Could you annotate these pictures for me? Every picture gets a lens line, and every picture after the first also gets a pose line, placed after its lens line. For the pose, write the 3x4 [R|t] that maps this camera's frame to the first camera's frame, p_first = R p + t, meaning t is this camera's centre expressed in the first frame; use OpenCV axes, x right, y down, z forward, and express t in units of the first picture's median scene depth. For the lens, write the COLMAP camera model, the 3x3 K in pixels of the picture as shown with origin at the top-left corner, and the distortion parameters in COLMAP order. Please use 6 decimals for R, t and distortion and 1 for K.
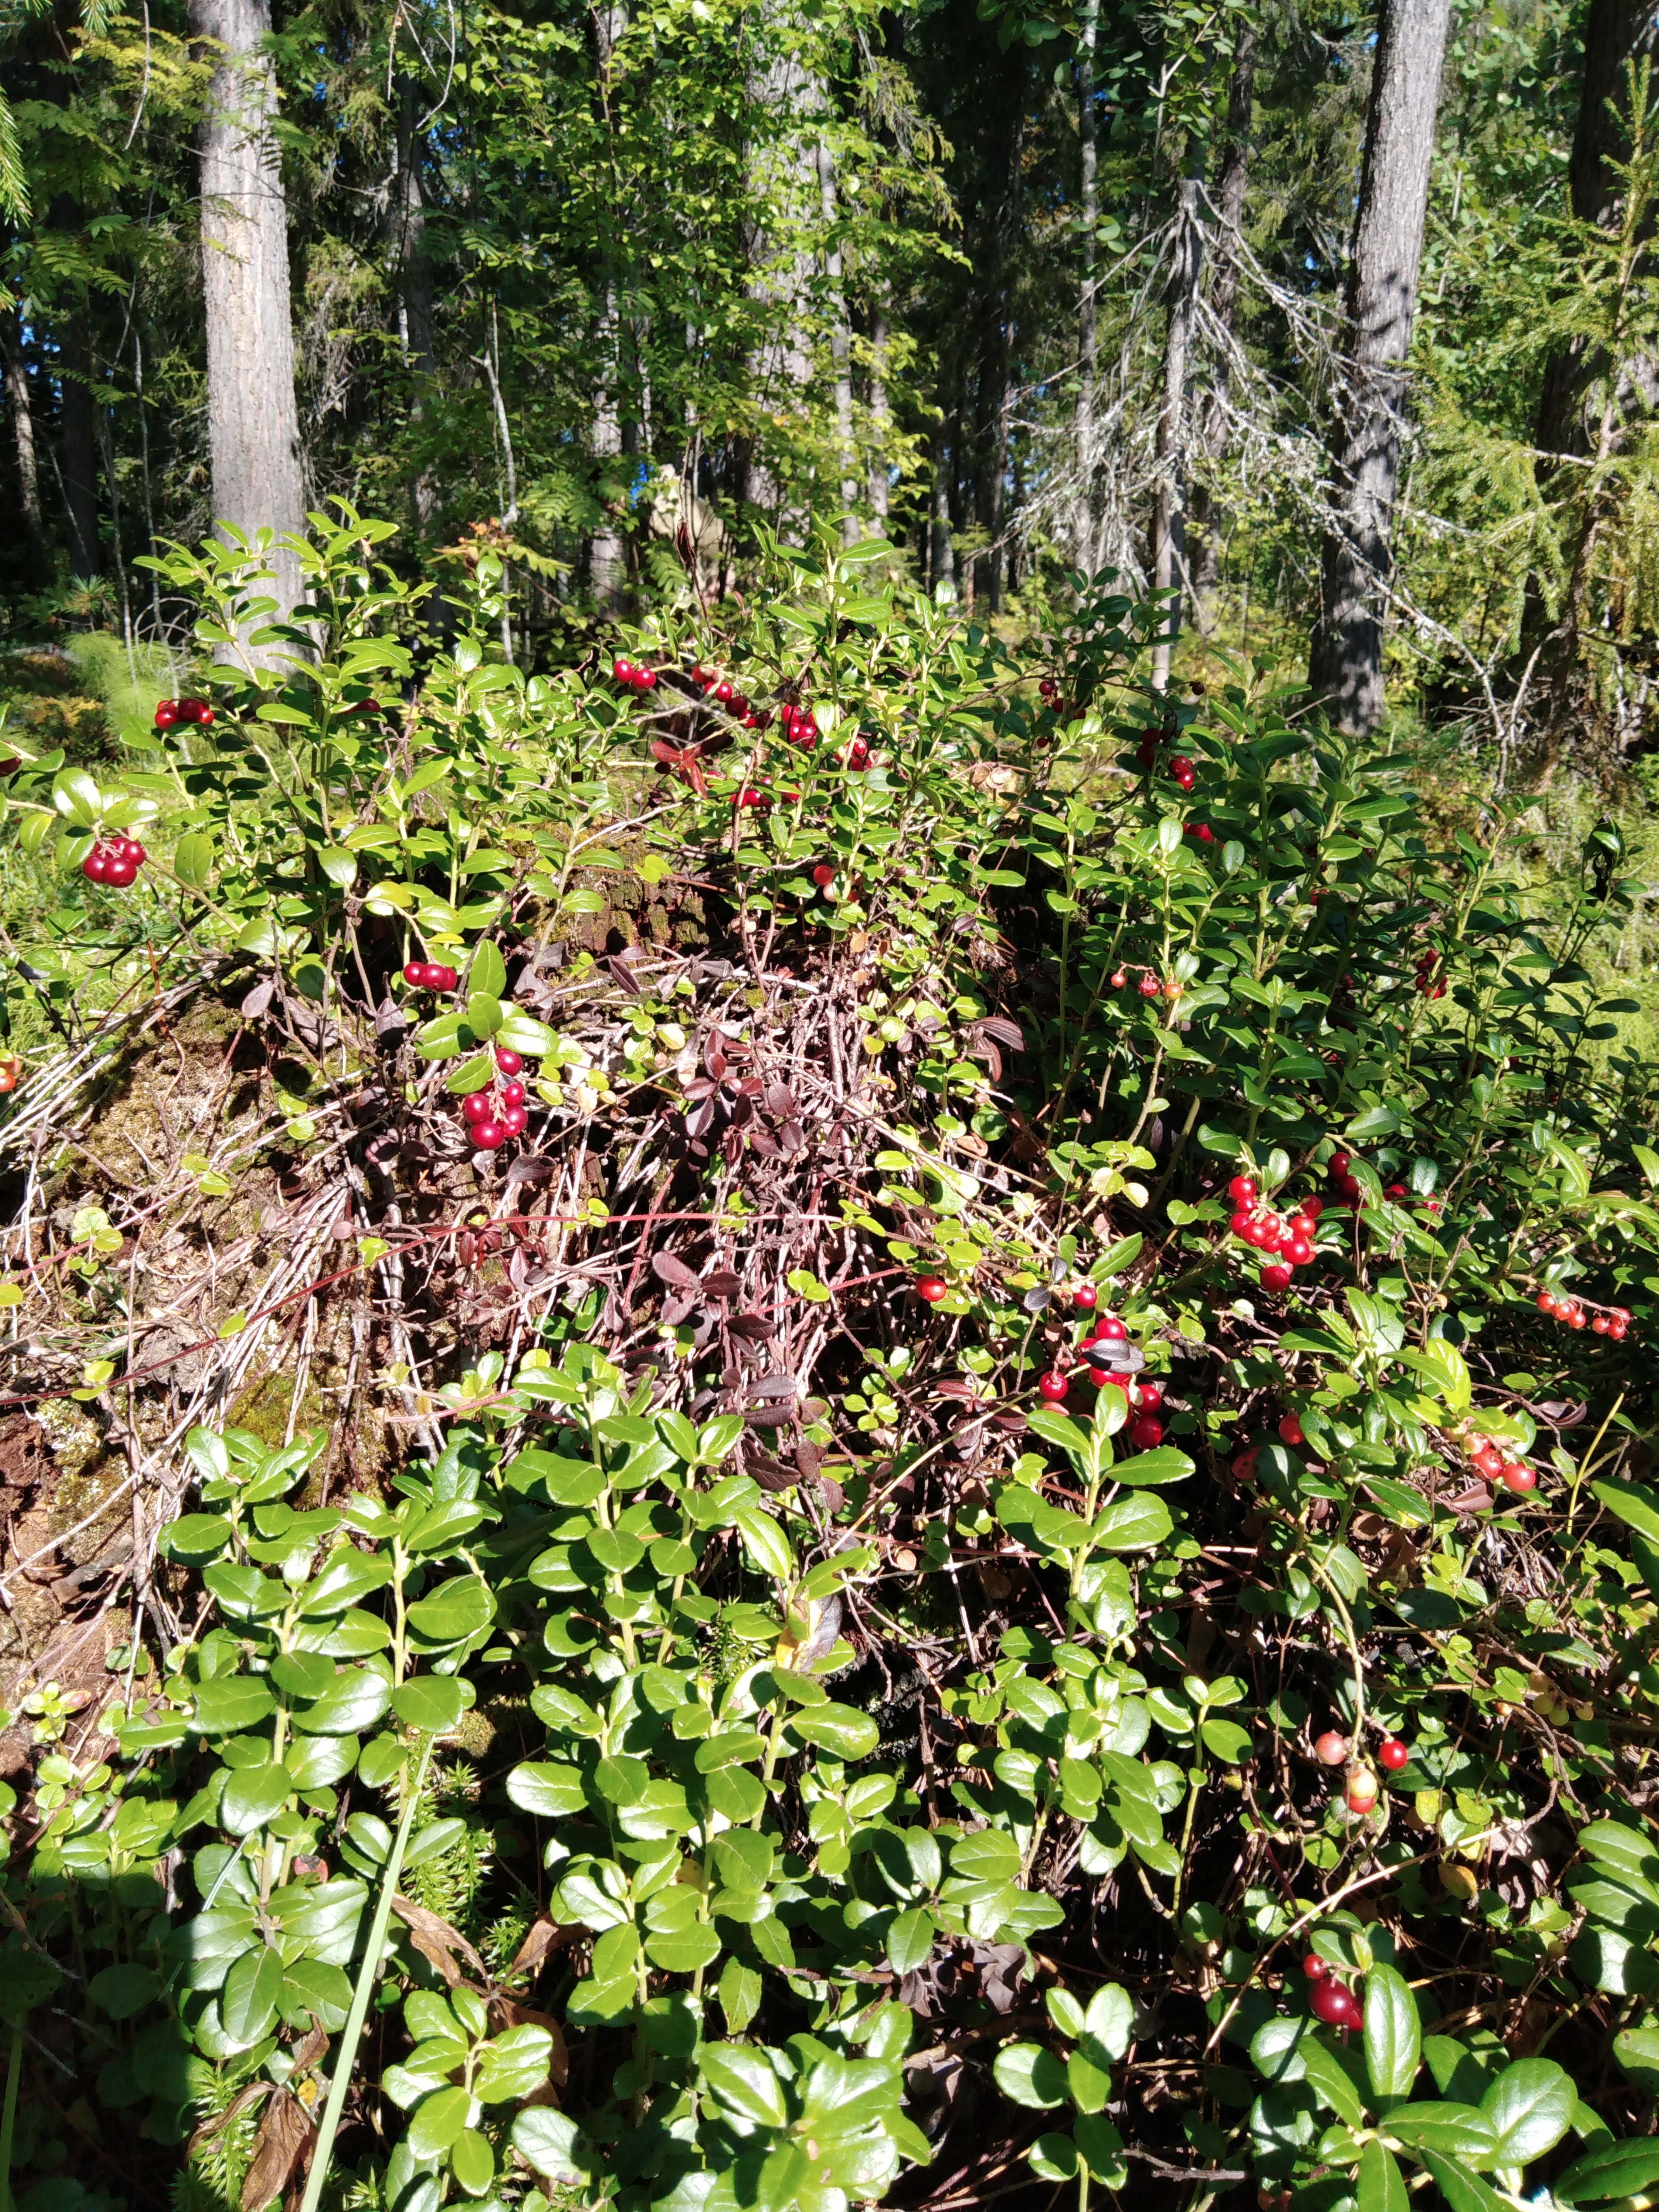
lens RADIAL K [[1678.5, 0, 829.5], [0, 1678.5, 1106.0], [0, 0, 1]] dist [0.027810, -0.008899]
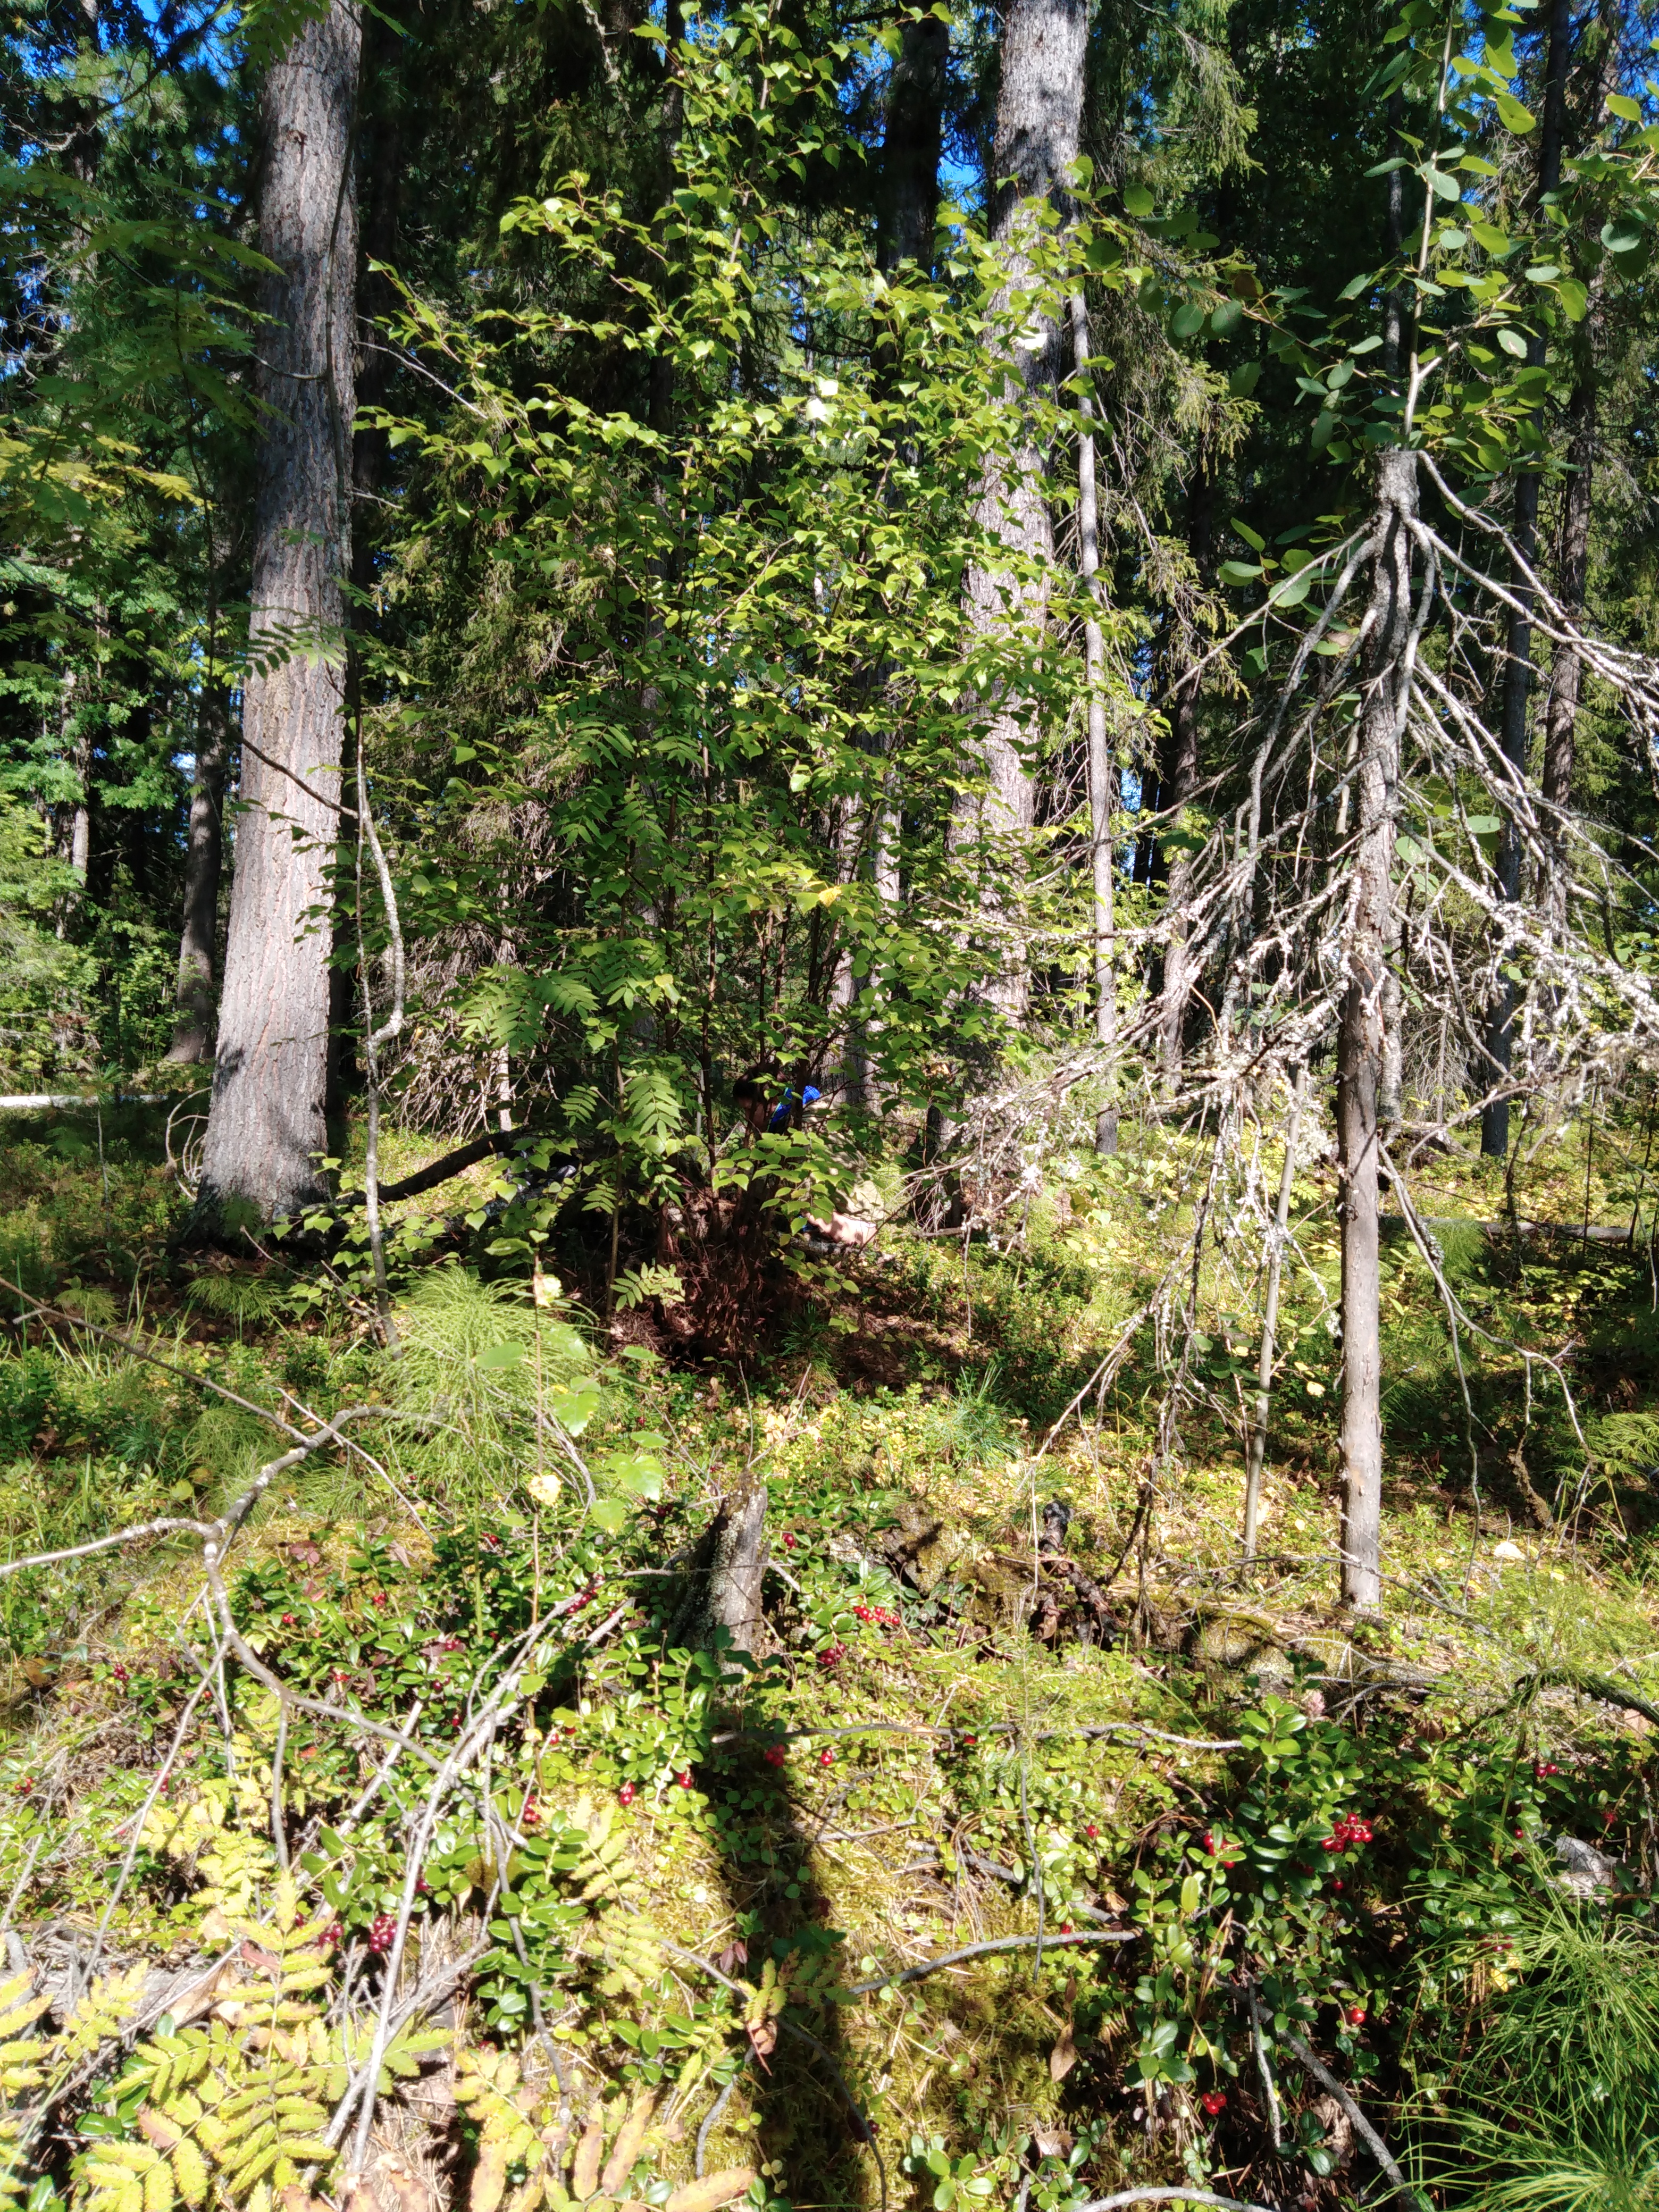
lens RADIAL K [[1678.5, 0, 829.5], [0, 1678.5, 1106.0], [0, 0, 1]] dist [0.027810, -0.008899]
pose [[0.979869, 0.033976, -0.196730, 0.101871], [-0.083130, 0.965358, -0.247332, -0.156510], [0.181511, 0.258707, 0.948749, 0.374539]]
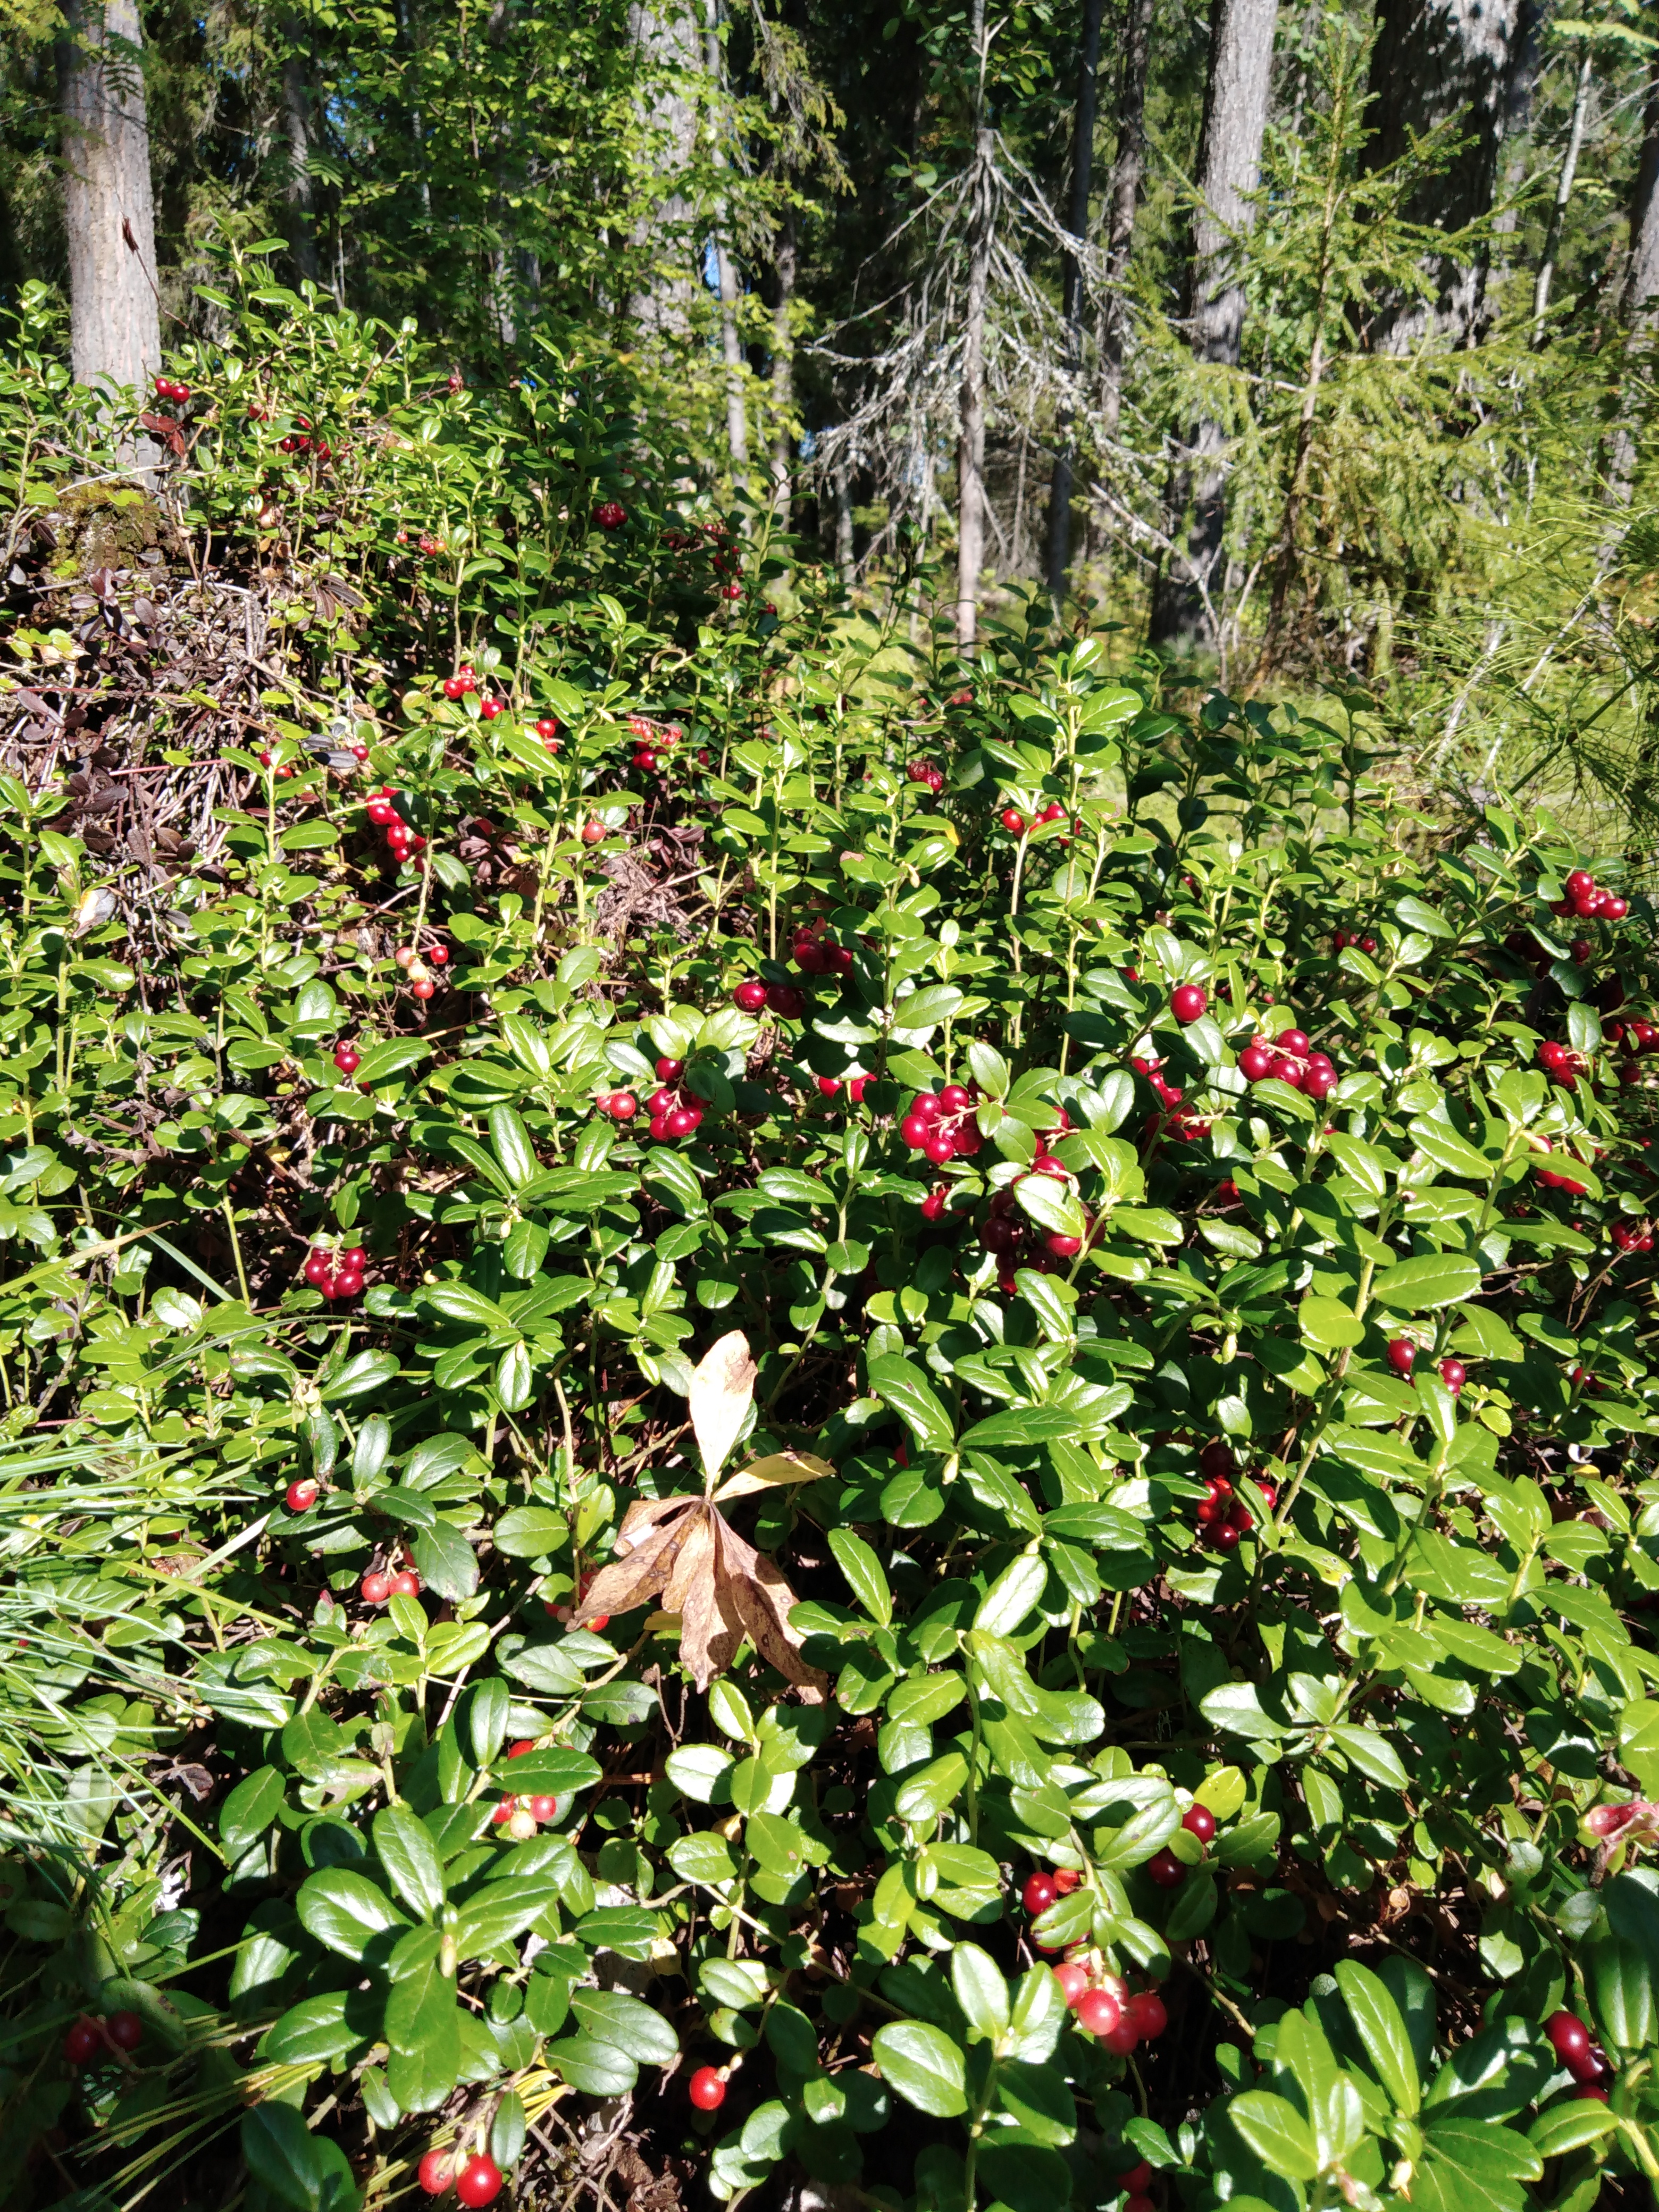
lens RADIAL K [[1678.5, 0, 829.5], [0, 1678.5, 1106.0], [0, 0, 1]] dist [0.027810, -0.008899]
pose [[0.998695, 0.010109, 0.050062, 0.043878], [-0.010649, 0.999888, 0.010538, 0.036019], [-0.049949, -0.011058, 0.998691, -0.040761]]
